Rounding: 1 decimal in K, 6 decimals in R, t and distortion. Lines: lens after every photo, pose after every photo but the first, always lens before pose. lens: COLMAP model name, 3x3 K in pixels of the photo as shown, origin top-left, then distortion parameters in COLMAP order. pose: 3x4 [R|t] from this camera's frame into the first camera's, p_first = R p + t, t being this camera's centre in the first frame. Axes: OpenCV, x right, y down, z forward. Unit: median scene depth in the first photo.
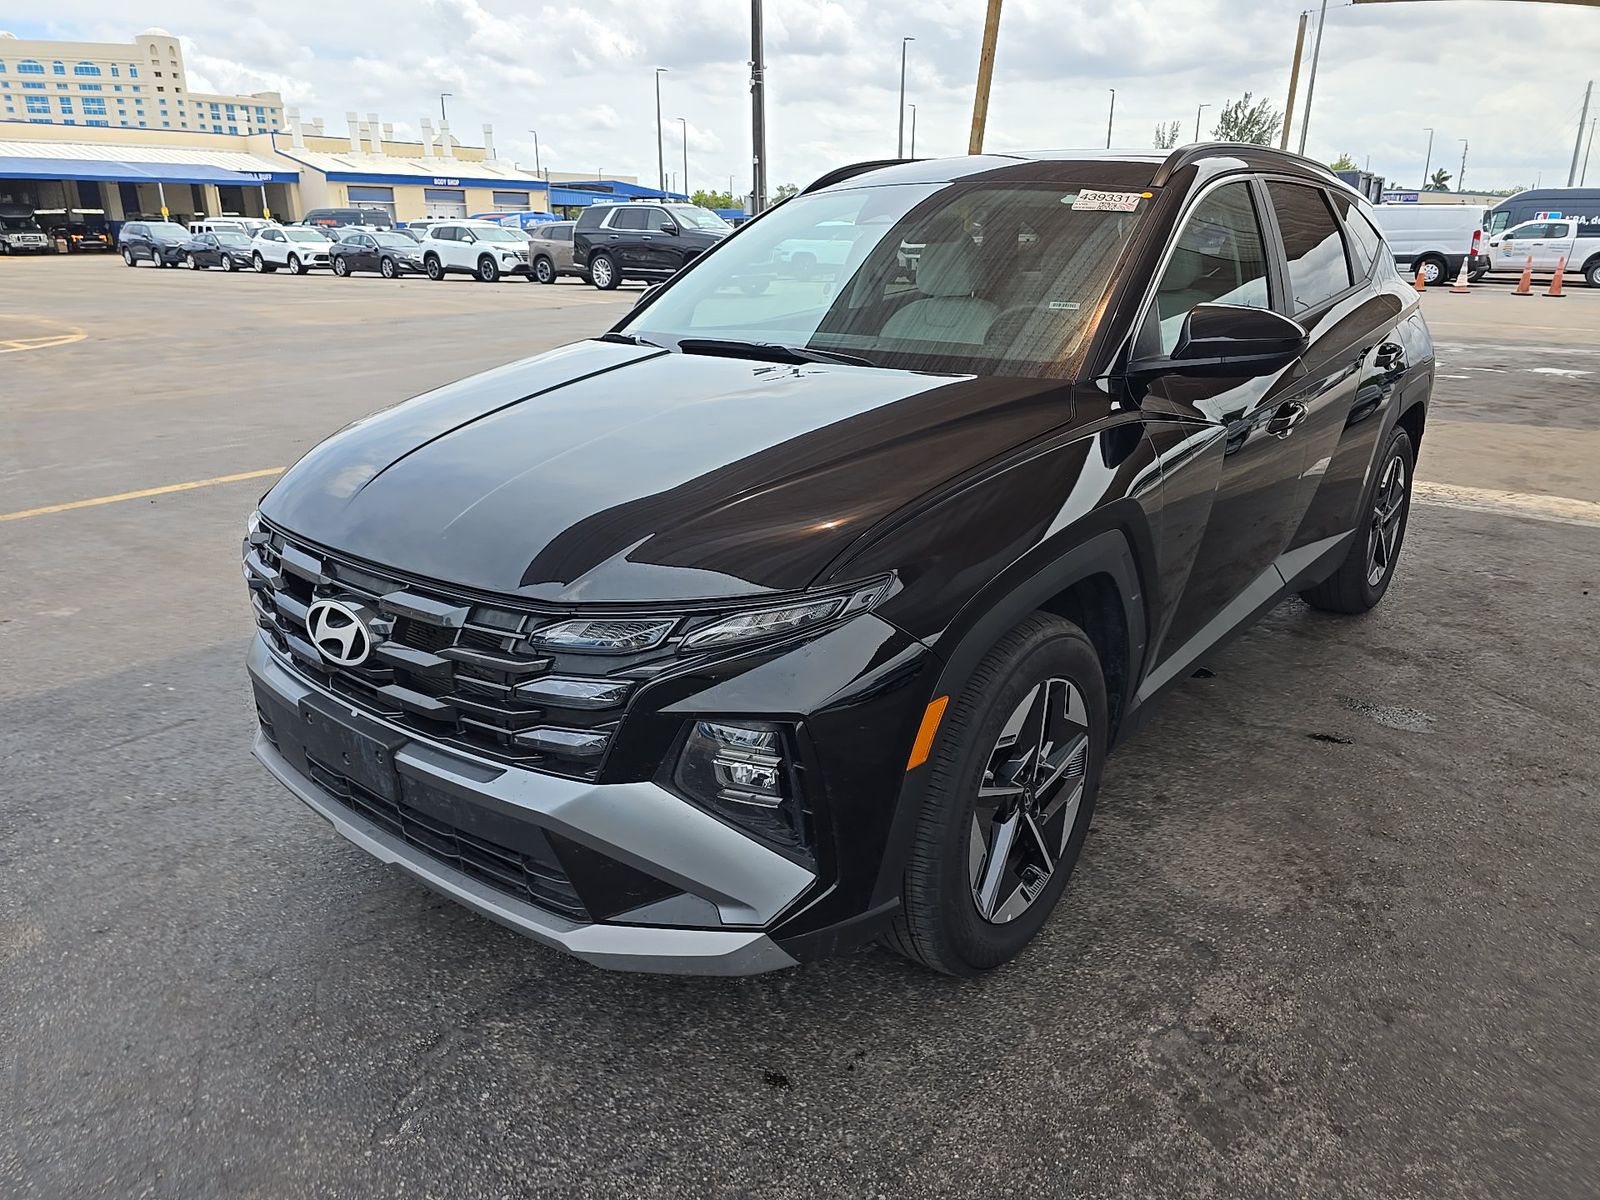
lens RADIAL K [[1084.8, 0, 798.3], [0, 1084.8, 606.3], [0, 0, 1]] dist [0.019328, -0.026271]
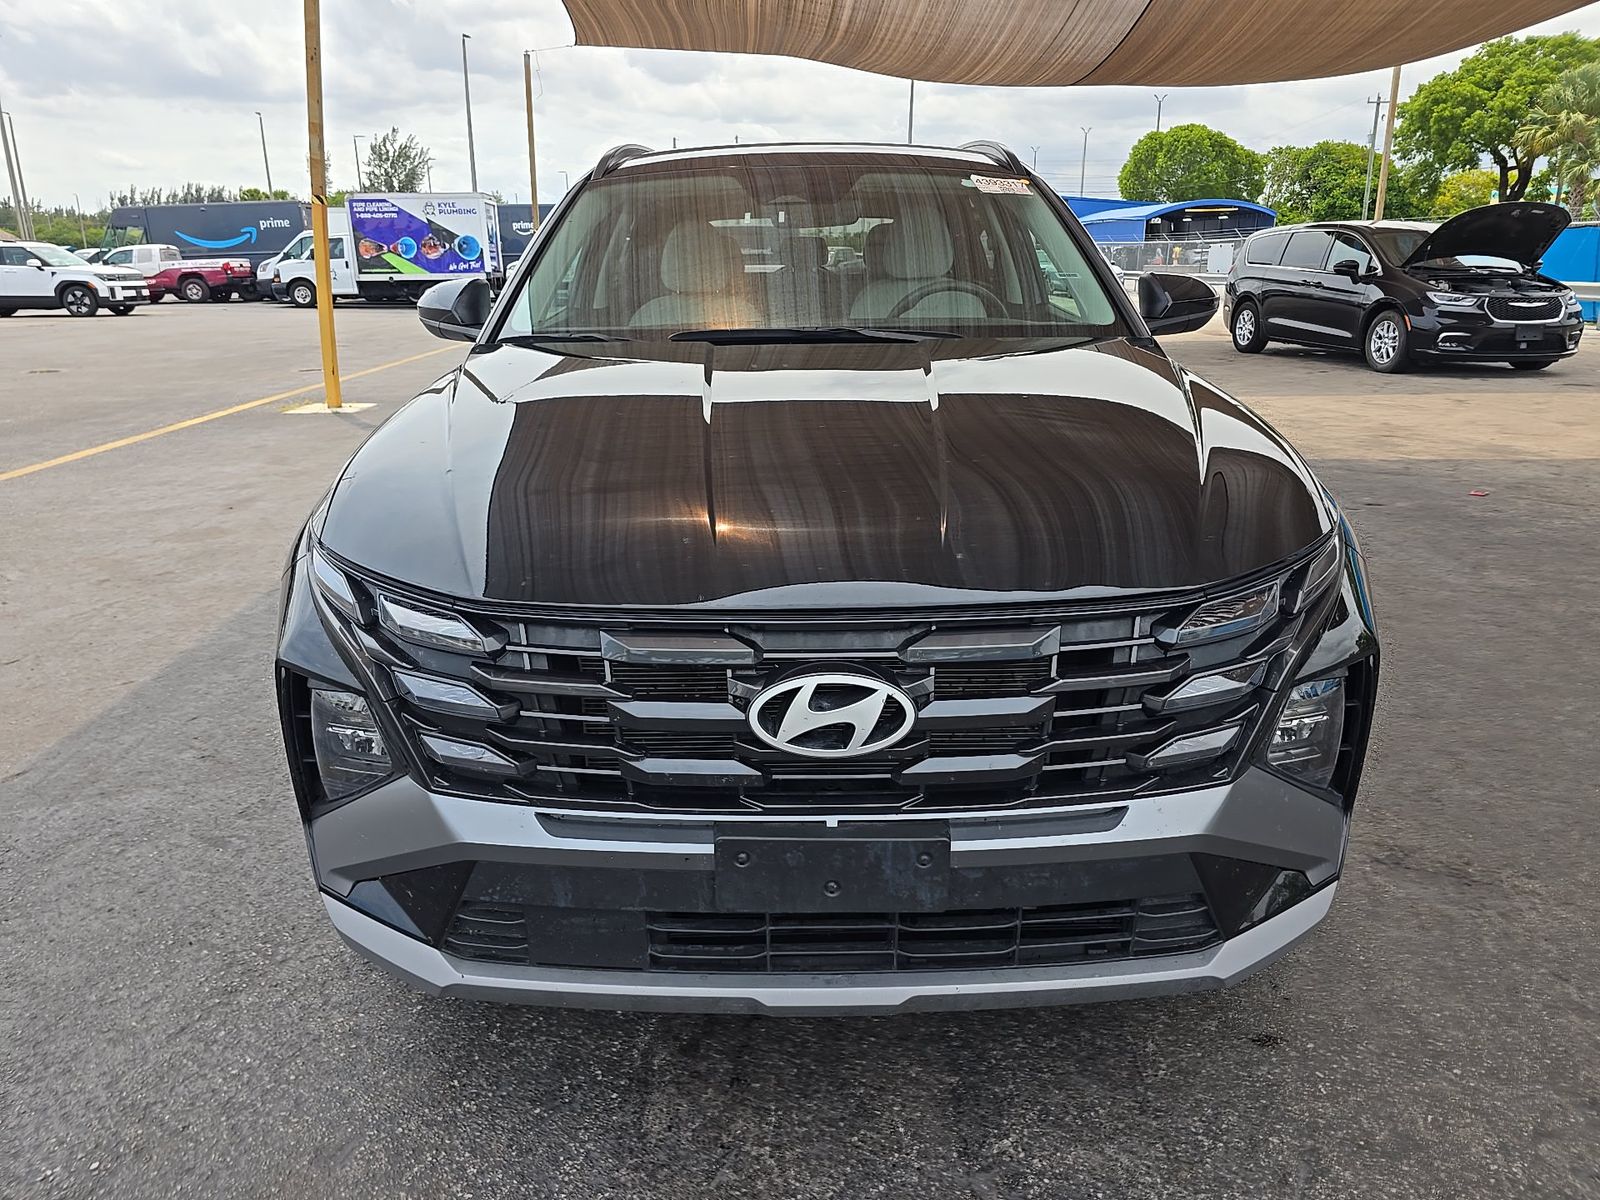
lens RADIAL K [[1084.8, 0, 802.8], [0, 1084.8, 591.2], [0, 0, 1]] dist [0.019328, -0.026271]
pose [[0.764711, -0.188100, 0.616309, -0.881505], [0.211098, 0.976795, 0.036193, -0.088599], [-0.608815, 0.102425, 0.786673, 0.439574]]
